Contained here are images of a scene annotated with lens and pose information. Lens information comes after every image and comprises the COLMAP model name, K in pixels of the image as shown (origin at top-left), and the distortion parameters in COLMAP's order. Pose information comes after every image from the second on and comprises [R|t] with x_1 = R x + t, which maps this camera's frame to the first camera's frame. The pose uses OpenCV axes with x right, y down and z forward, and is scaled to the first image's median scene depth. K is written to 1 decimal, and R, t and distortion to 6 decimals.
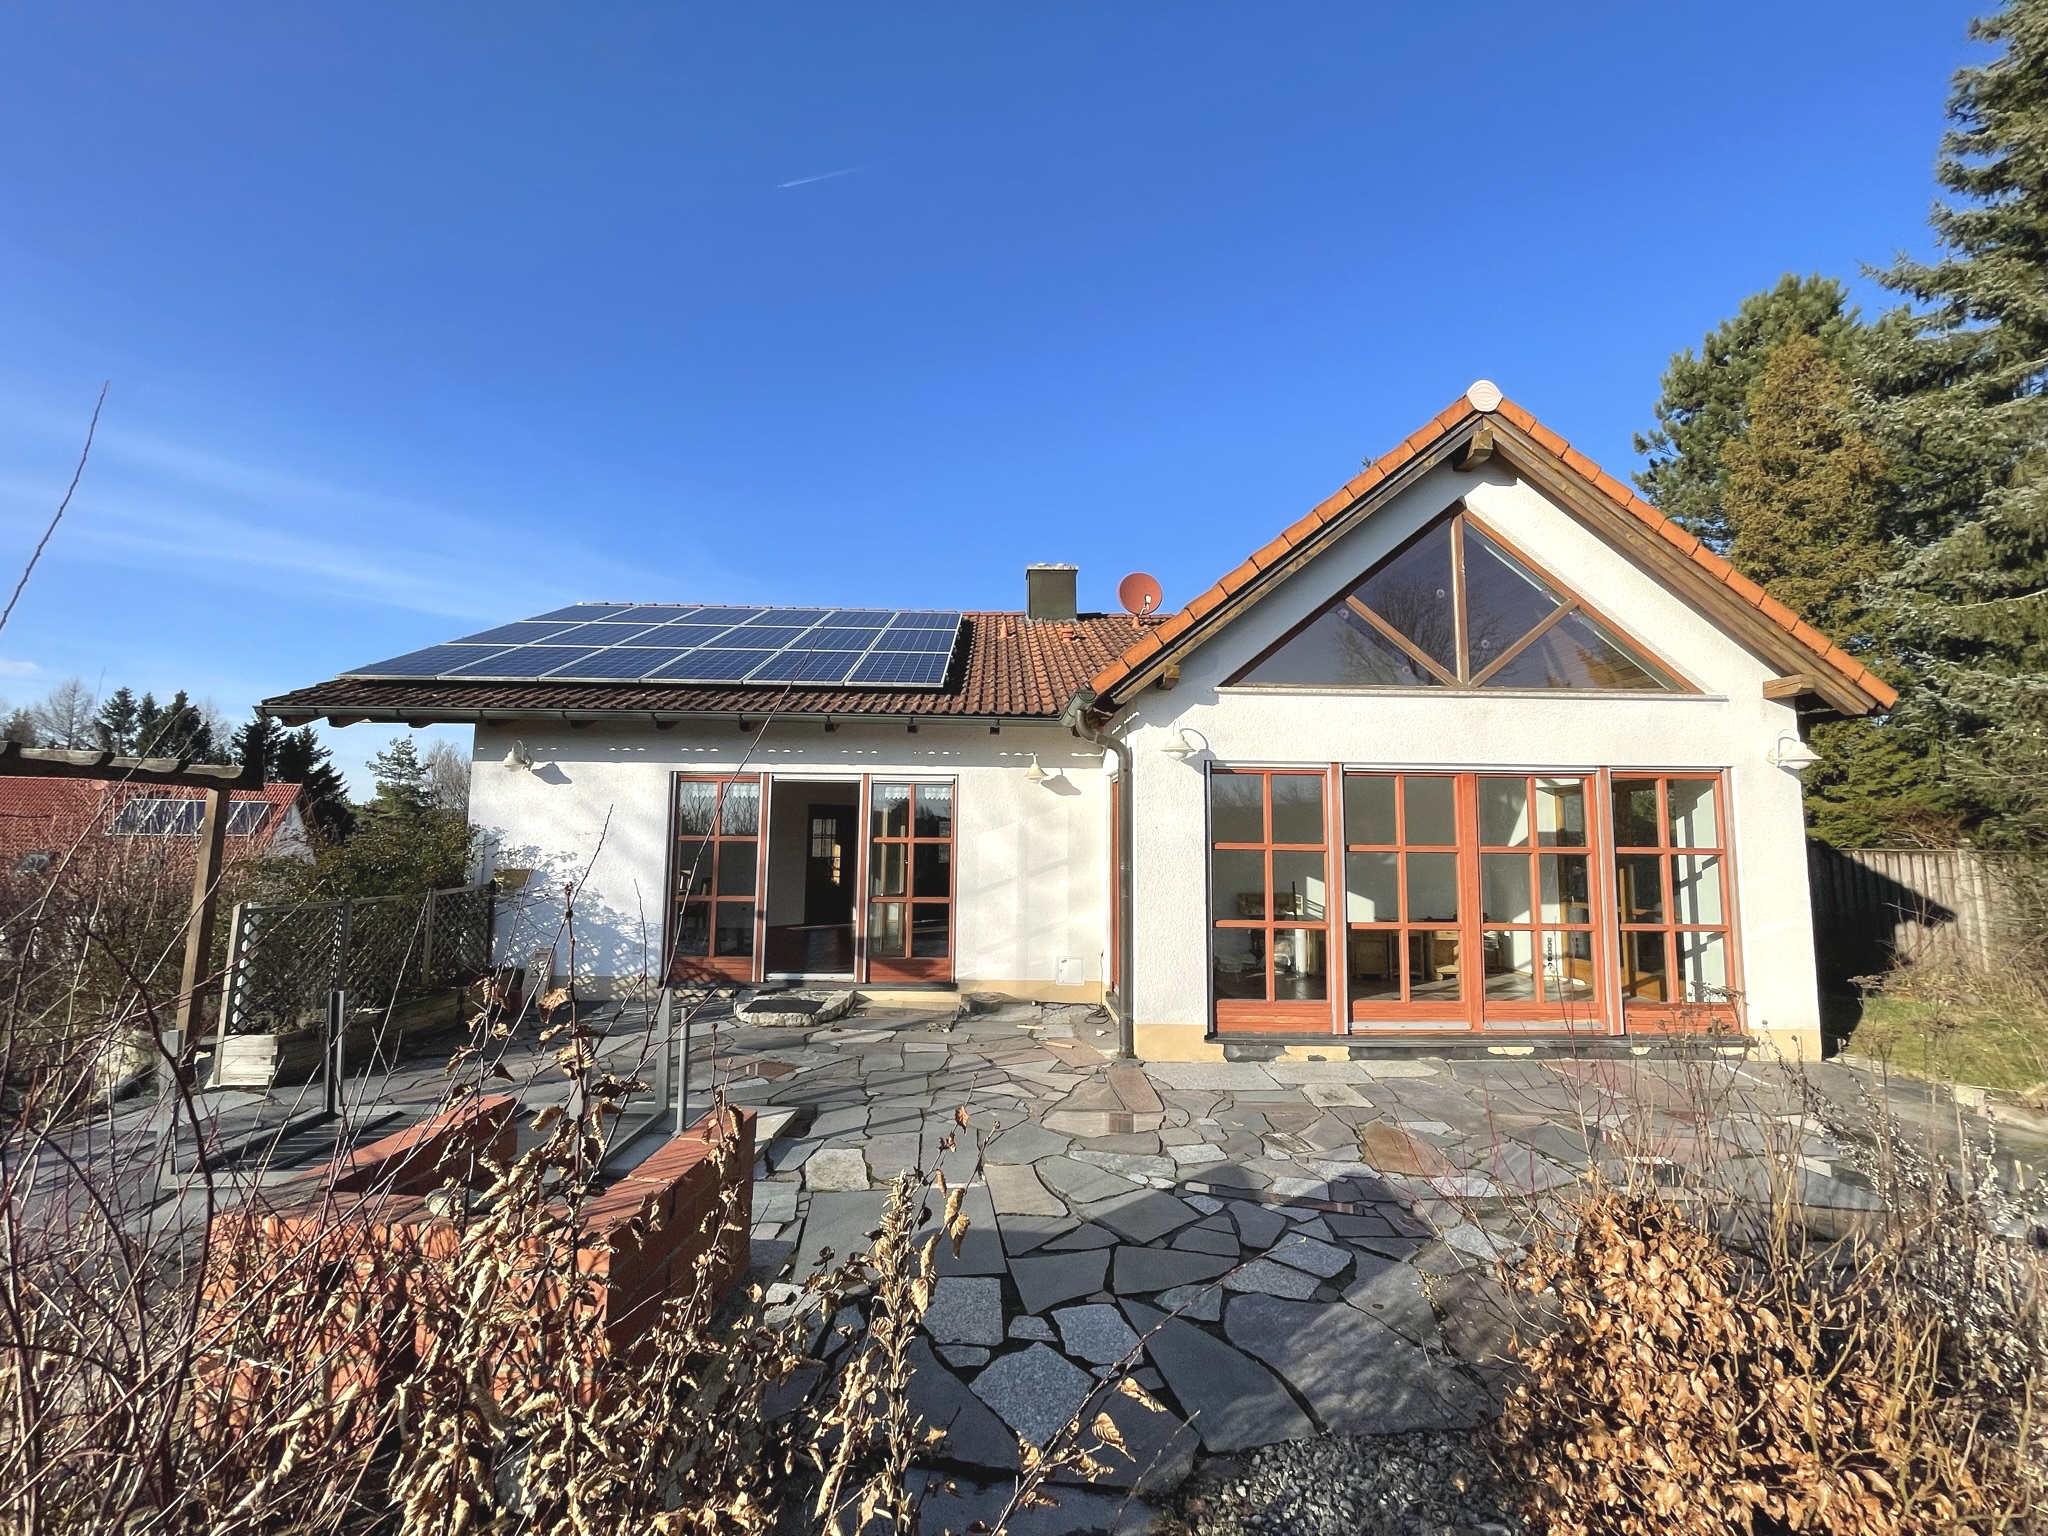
lens RADIAL K [[829.7, 0, 1030.6], [0, 829.7, 776.5], [0, 0, 1]] dist [-0.003274, 0.000891]
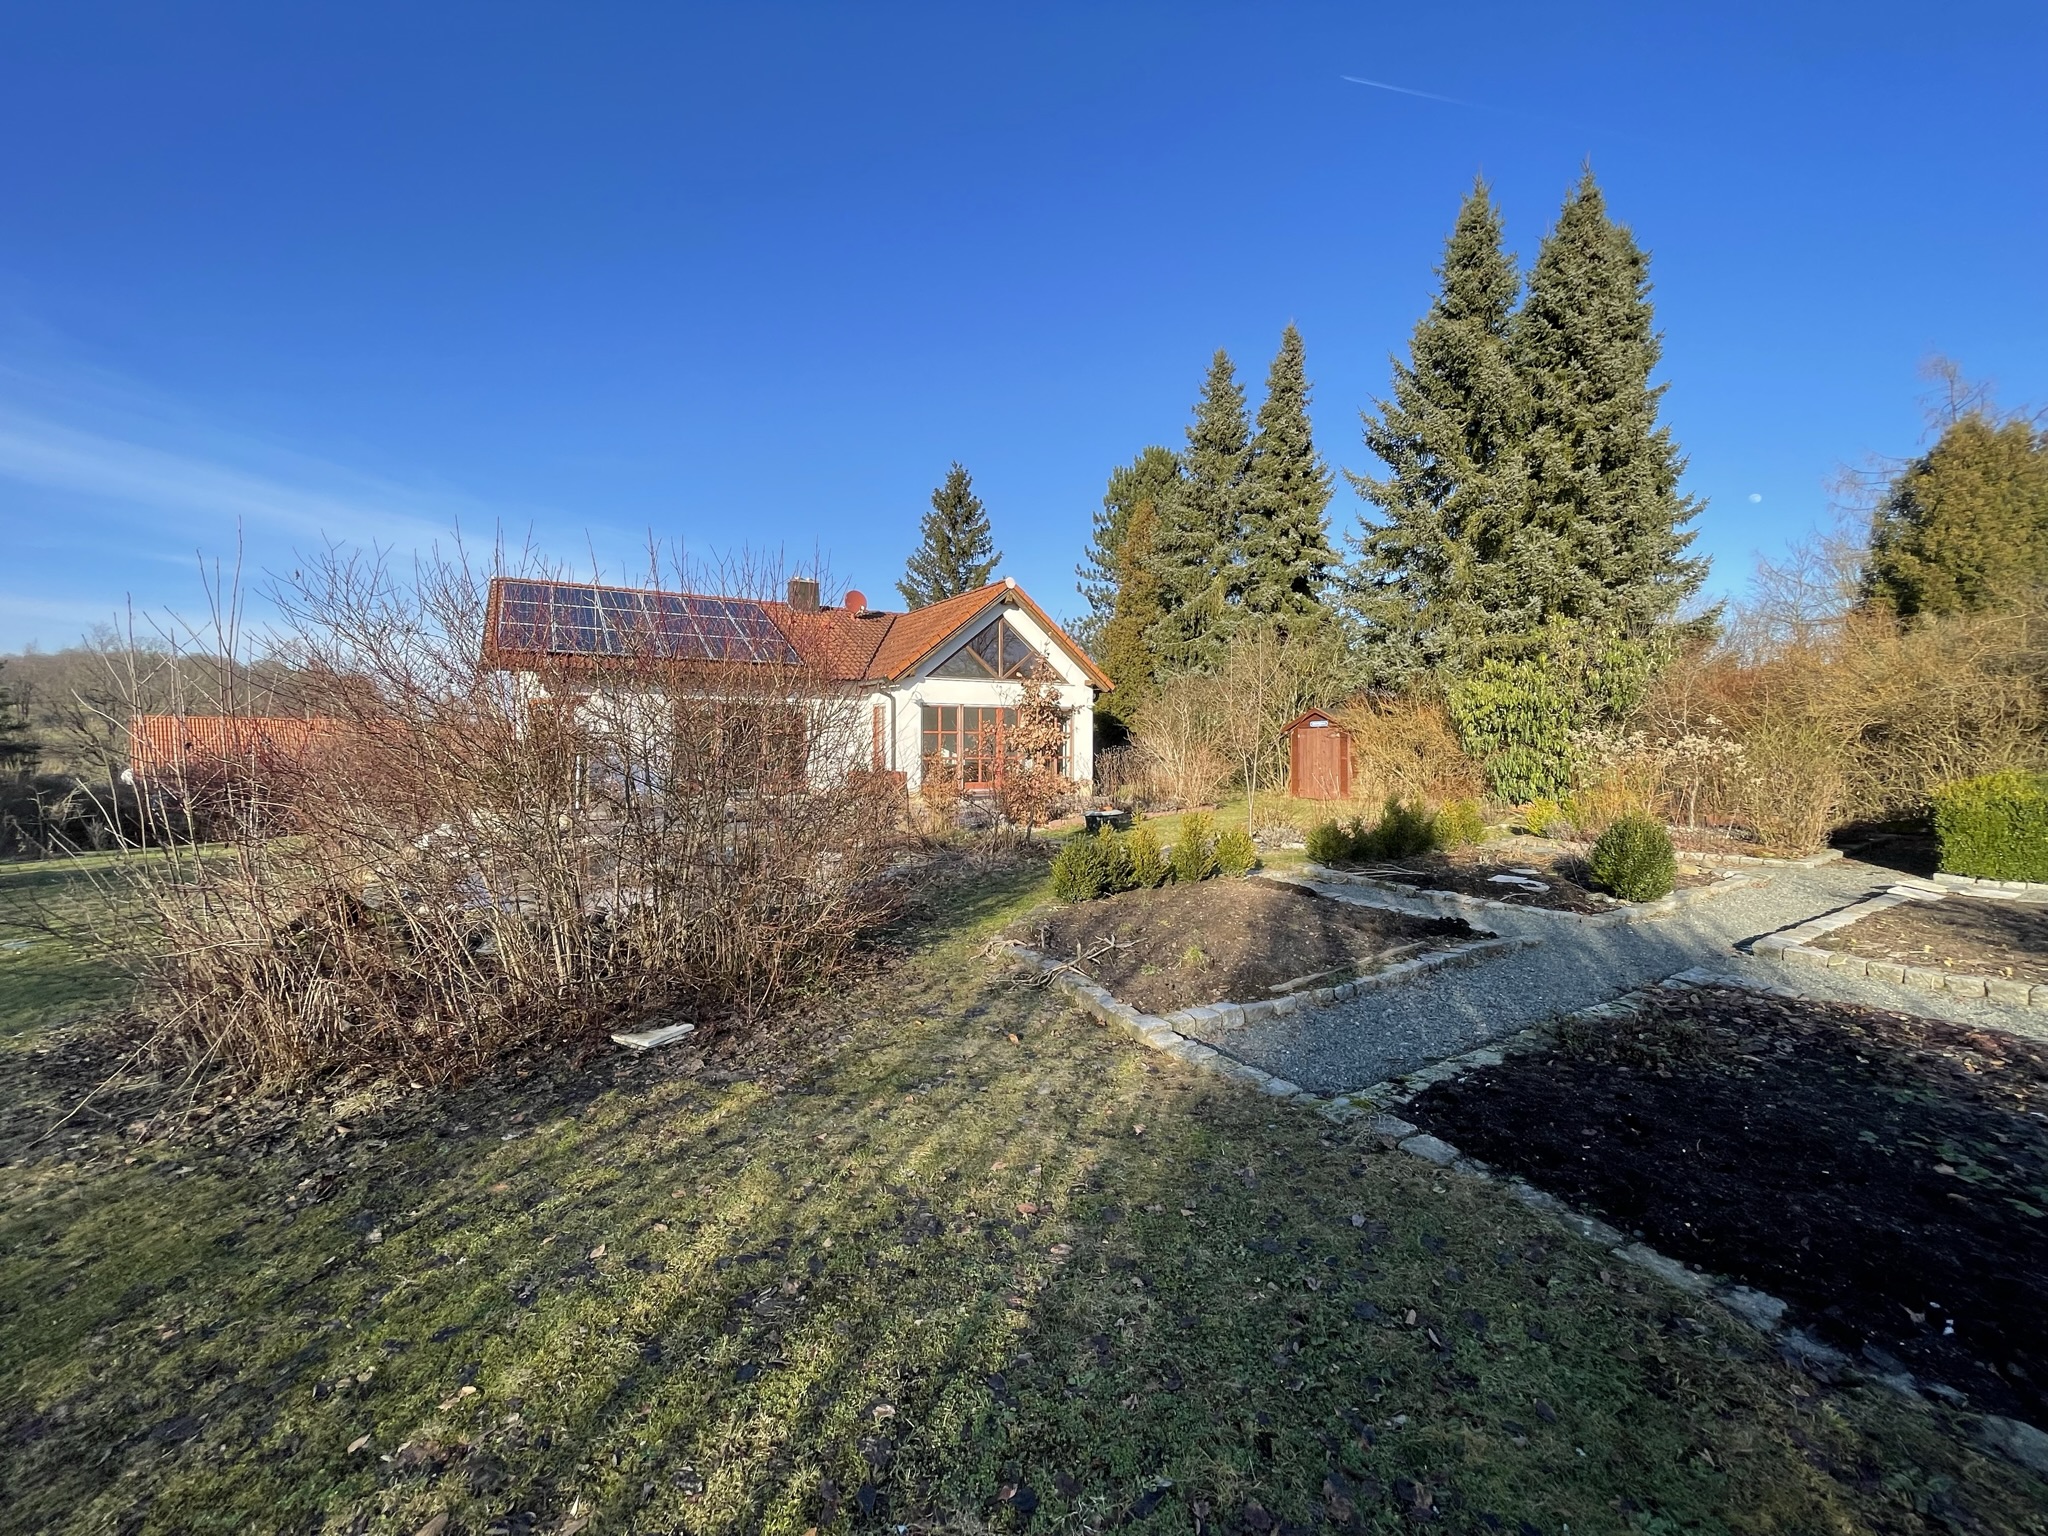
lens RADIAL K [[829.7, 0, 1024.9], [0, 829.7, 771.3], [0, 0, 1]] dist [-0.003274, 0.000891]
pose [[0.877578, -0.018293, 0.479085, -0.819684], [-0.041709, 0.992570, 0.114303, -0.120701], [-0.477616, -0.120292, 0.870295, -1.644615]]
